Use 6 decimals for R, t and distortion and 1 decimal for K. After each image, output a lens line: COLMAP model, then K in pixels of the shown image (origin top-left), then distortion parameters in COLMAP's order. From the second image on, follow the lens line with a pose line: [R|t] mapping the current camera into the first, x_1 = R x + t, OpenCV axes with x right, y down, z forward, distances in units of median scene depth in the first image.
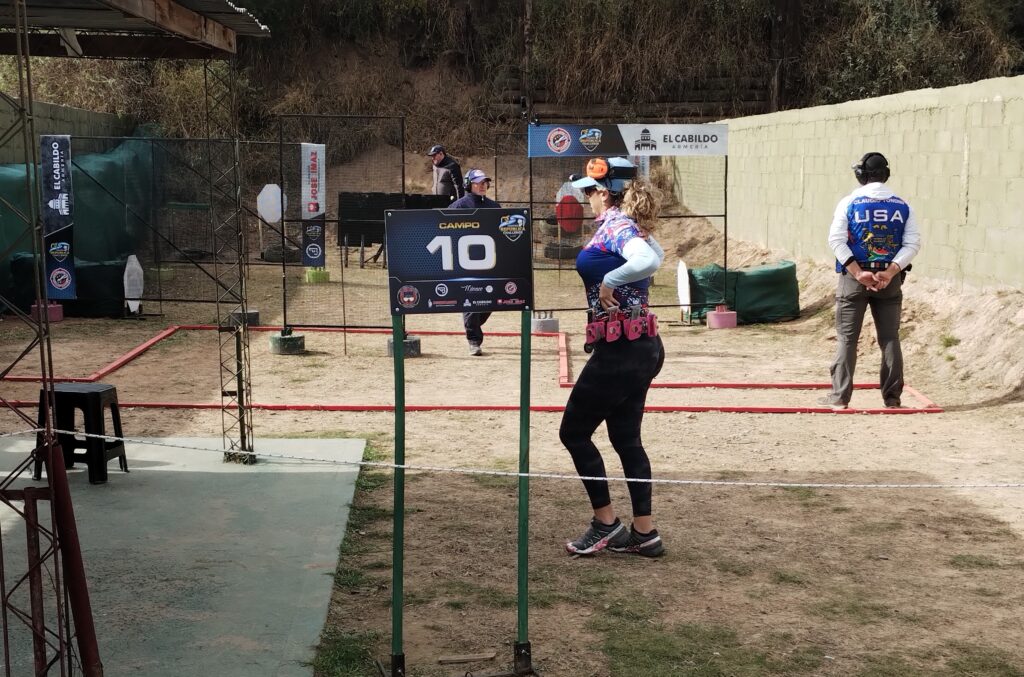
lens RADIAL K [[833.2, 0, 512.0], [0, 833.2, 338.5], [0, 0, 1]] dist [0.046454, -0.000557]
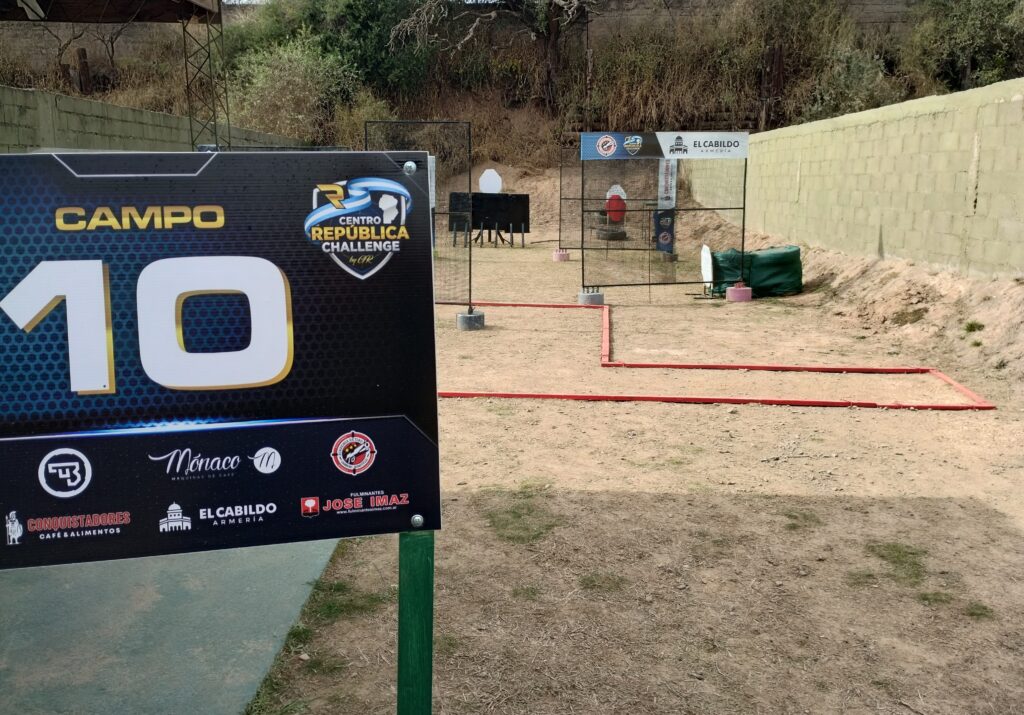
lens RADIAL K [[838.8, 0, 493.5], [0, 838.8, 359.0], [0, 0, 1]] dist [0.052044, -0.004846]
pose [[0.997632, 0.013179, -0.067500, -0.022727], [-0.010946, 0.999384, 0.033351, 0.036178], [0.067898, -0.032533, 0.997162, -0.262256]]
